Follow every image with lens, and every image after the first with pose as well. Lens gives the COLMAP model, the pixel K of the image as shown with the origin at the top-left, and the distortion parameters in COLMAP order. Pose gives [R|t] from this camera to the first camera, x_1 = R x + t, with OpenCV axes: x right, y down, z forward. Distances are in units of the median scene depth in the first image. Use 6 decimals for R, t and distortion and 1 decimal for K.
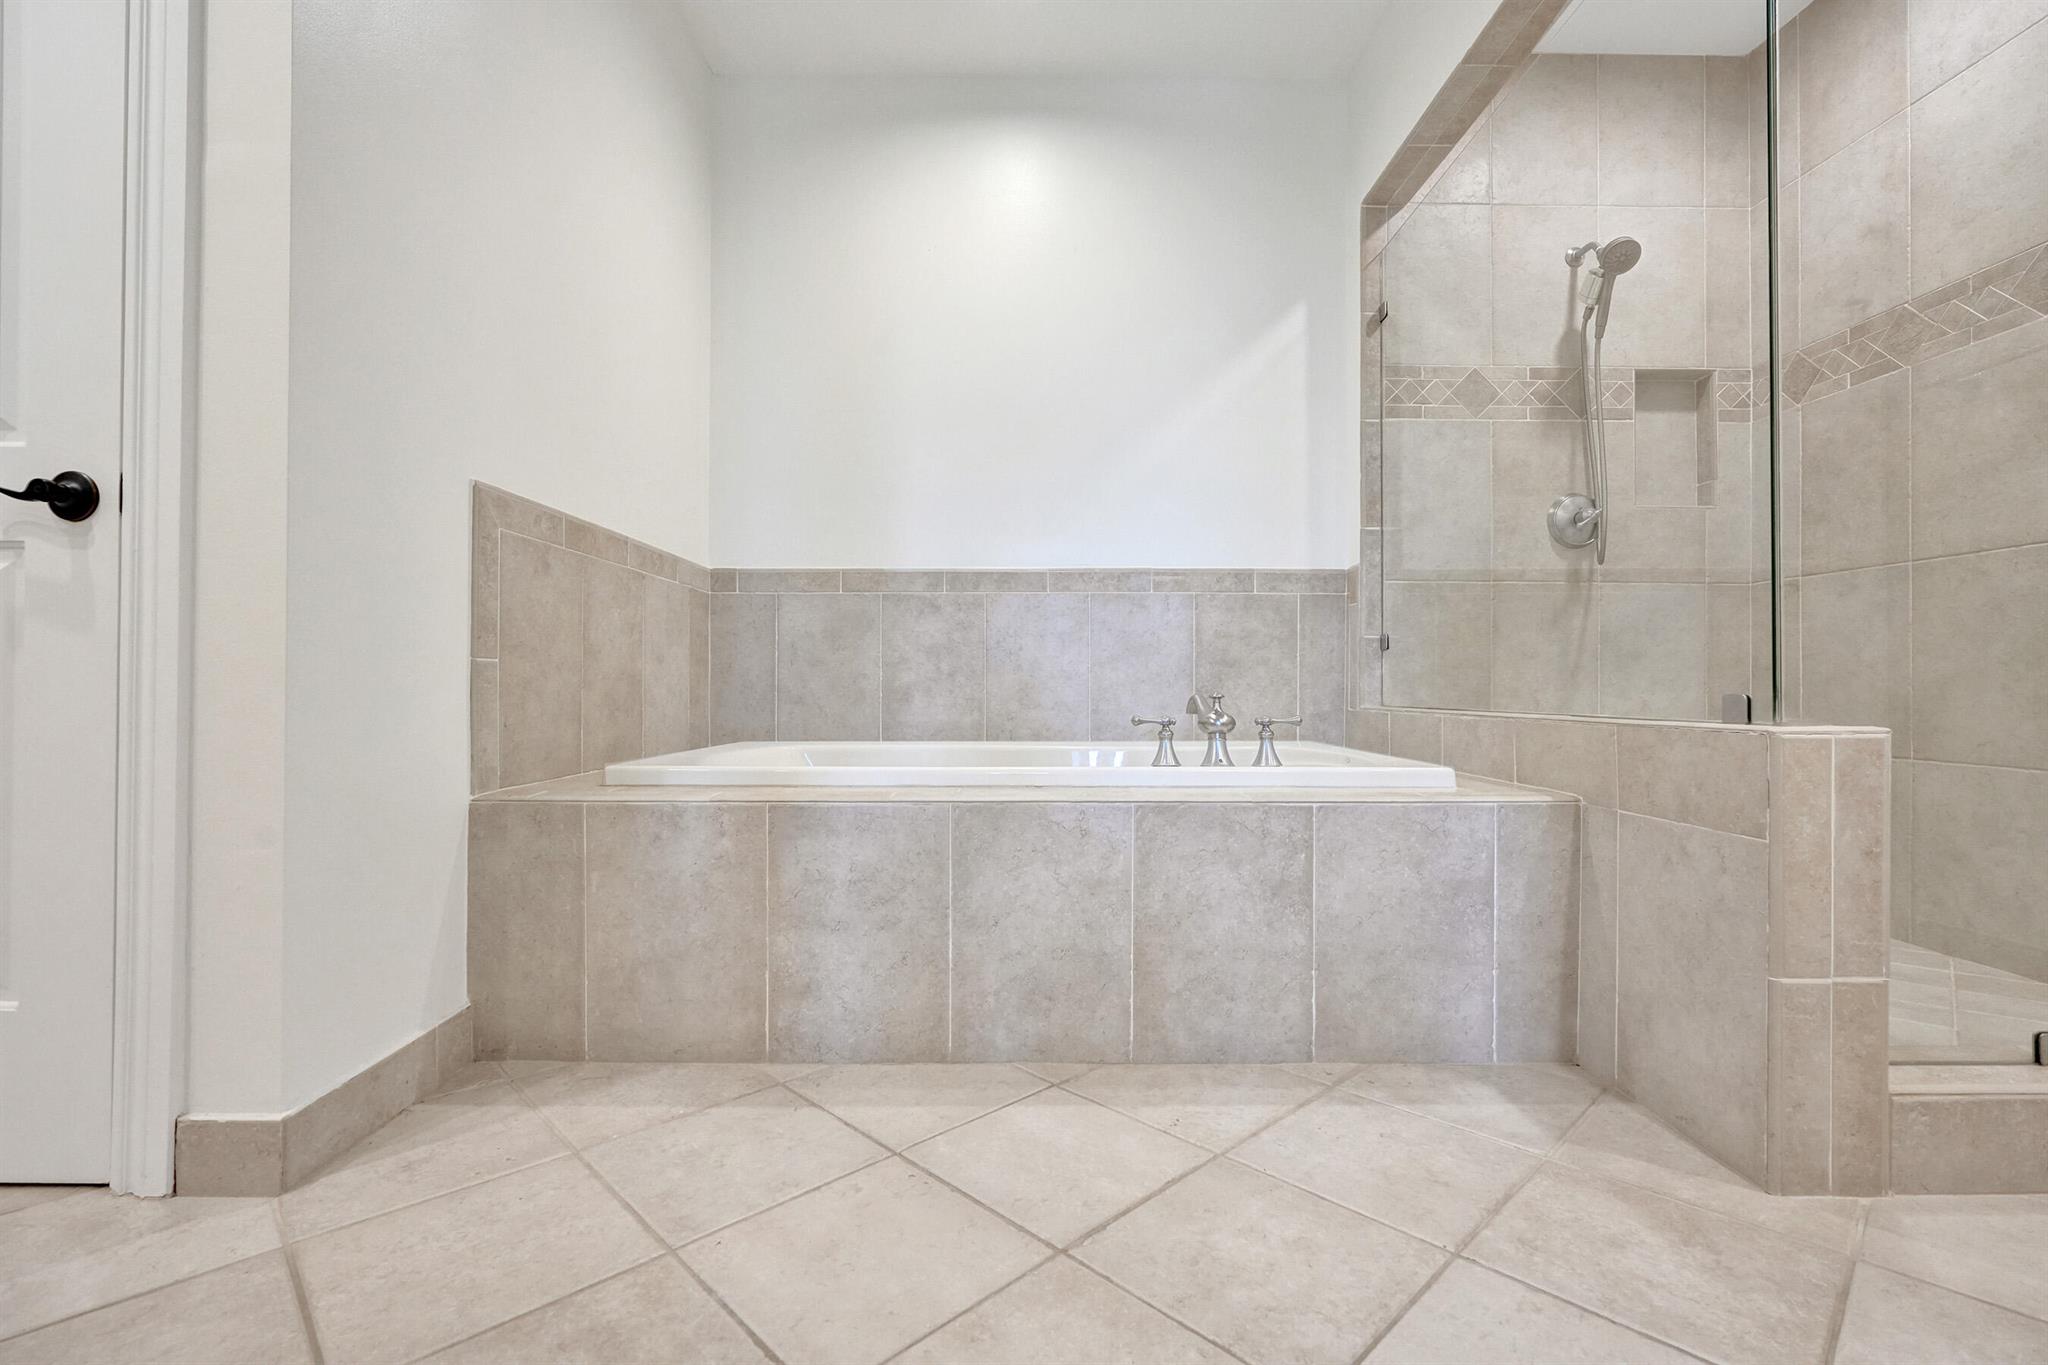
lens RADIAL K [[930.4, 0, 1019.9], [0, 930.4, 688.1], [0, 0, 1]] dist [-0.005115, 0.003653]
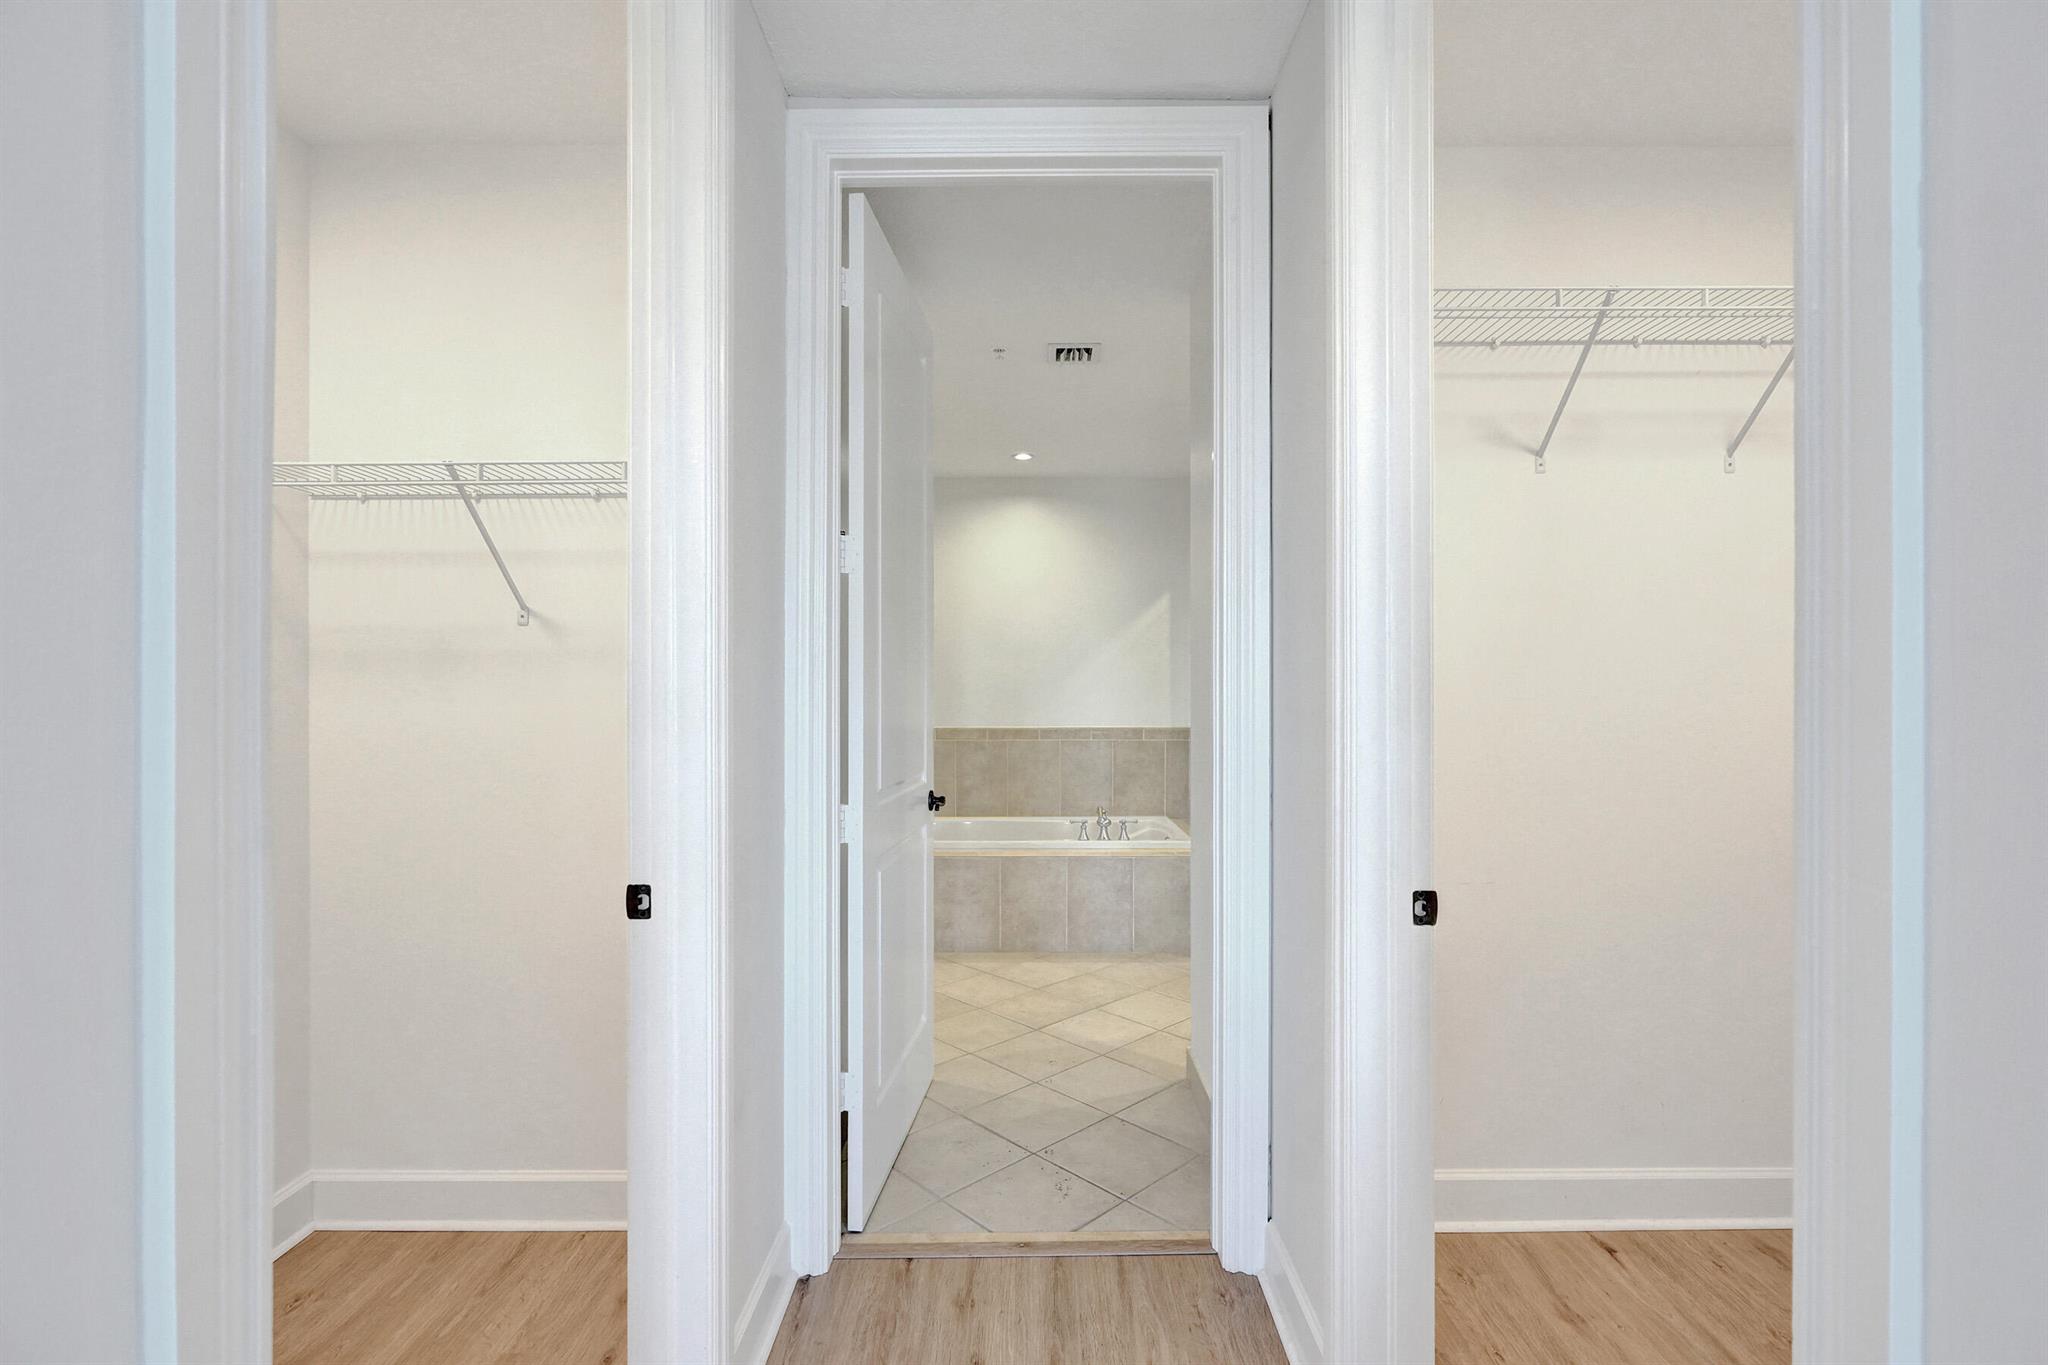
lens RADIAL K [[930.4, 0, 1023.1], [0, 930.4, 677.2], [0, 0, 1]] dist [-0.005115, 0.003653]
pose [[0.999998, -0.001198, -0.001429, -0.001824], [0.001180, 0.999923, -0.012383, -0.224763], [0.001444, 0.012381, 0.999922, -1.053507]]
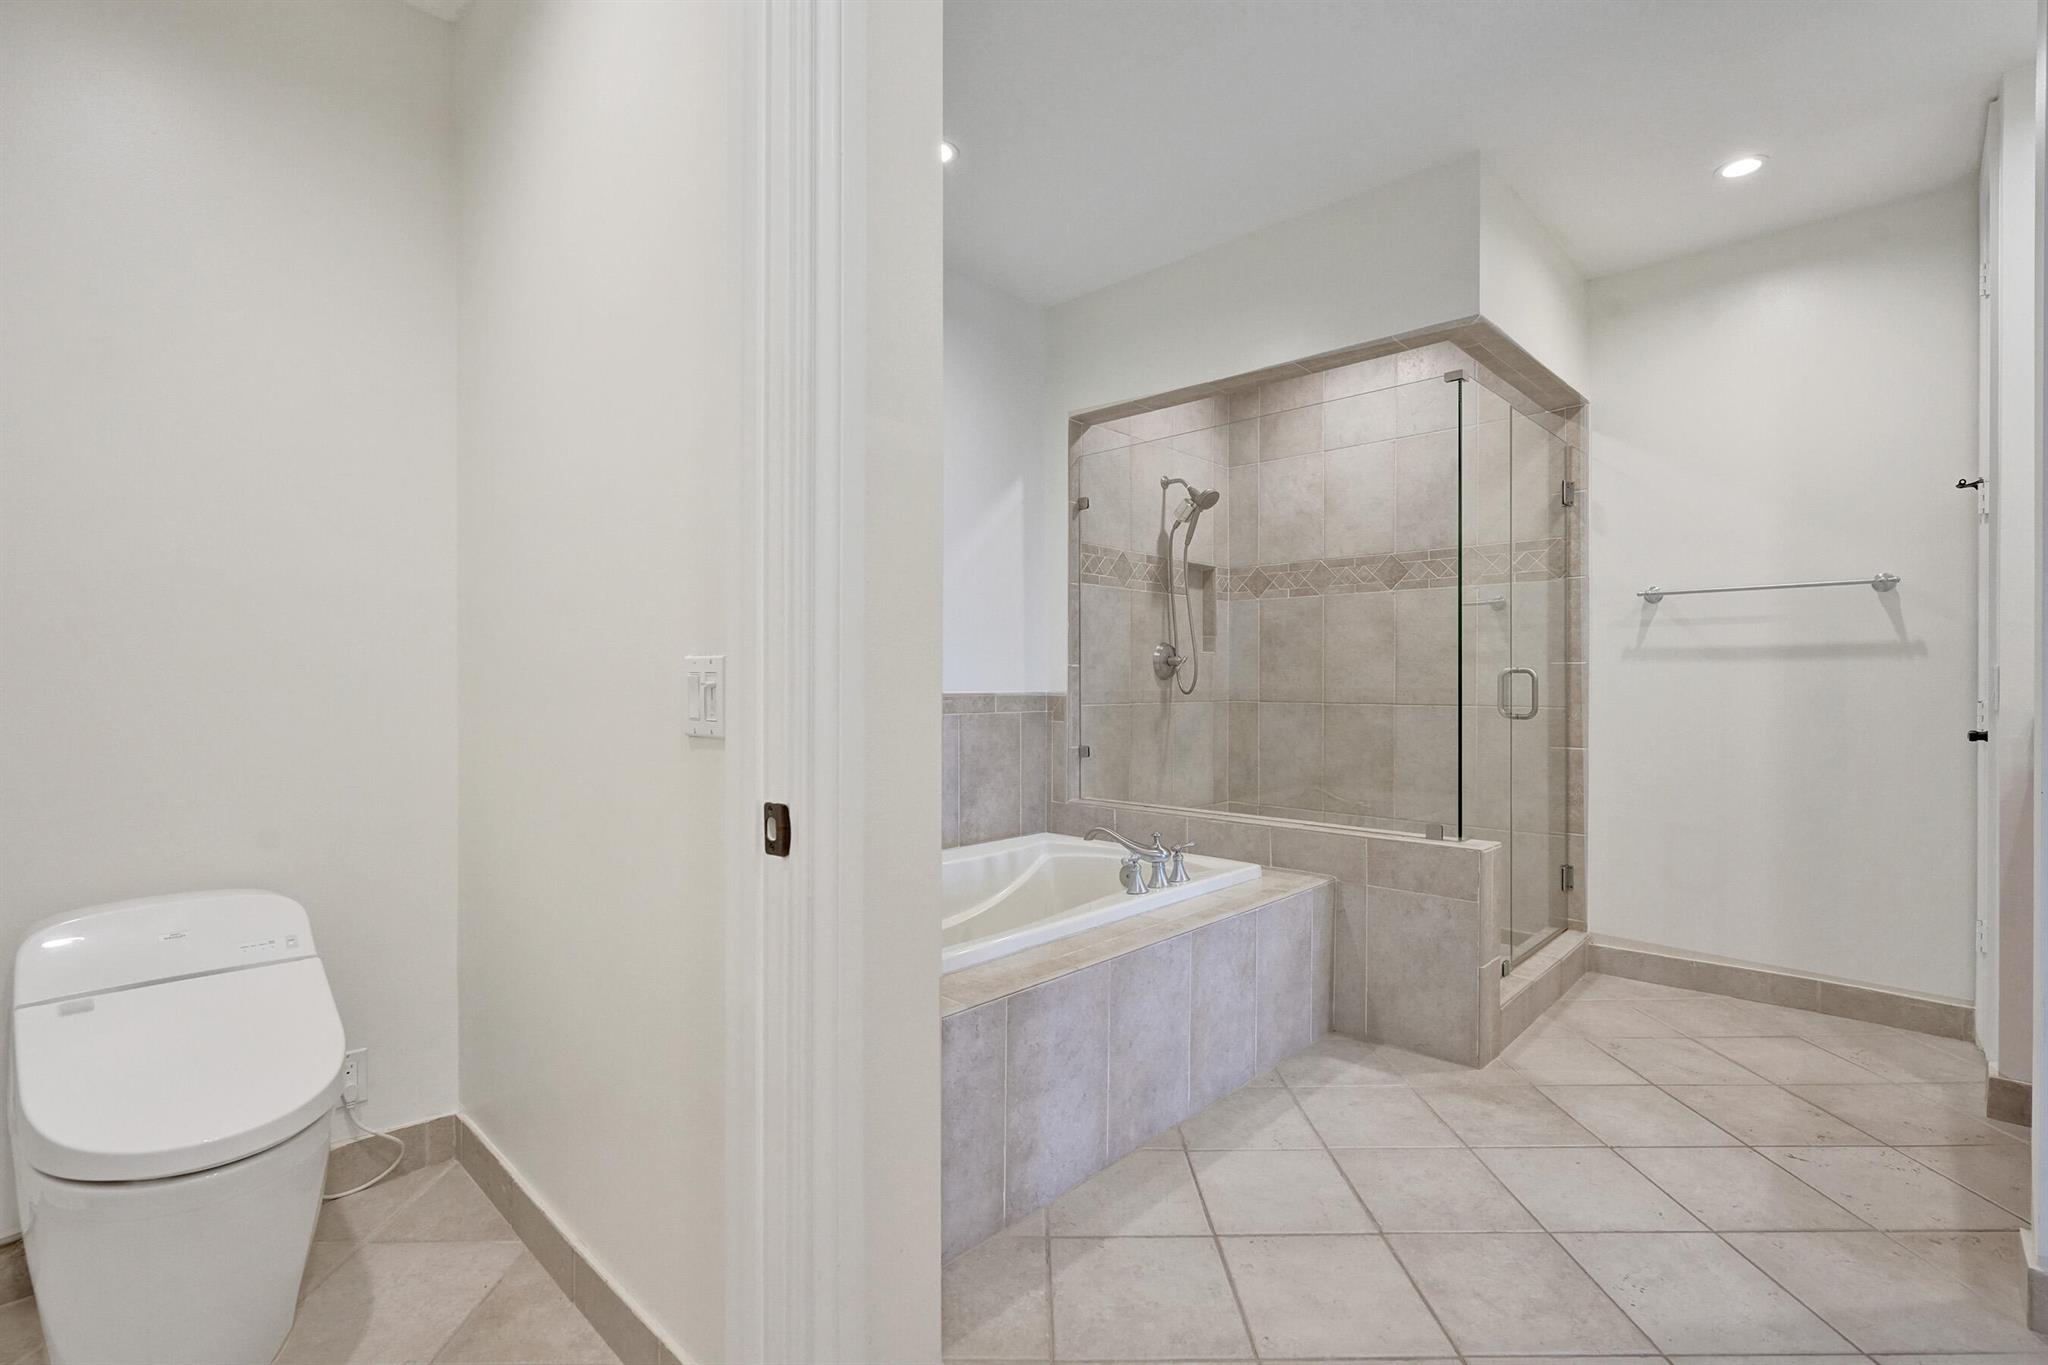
lens RADIAL K [[930.4, 0, 1043.2], [0, 930.4, 694.0], [0, 0, 1]] dist [-0.005115, 0.003653]
pose [[0.688361, -0.012045, 0.725268, -0.623818], [0.003553, 0.999906, 0.013233, -0.151424], [-0.725359, -0.006532, 0.688340, 0.122233]]
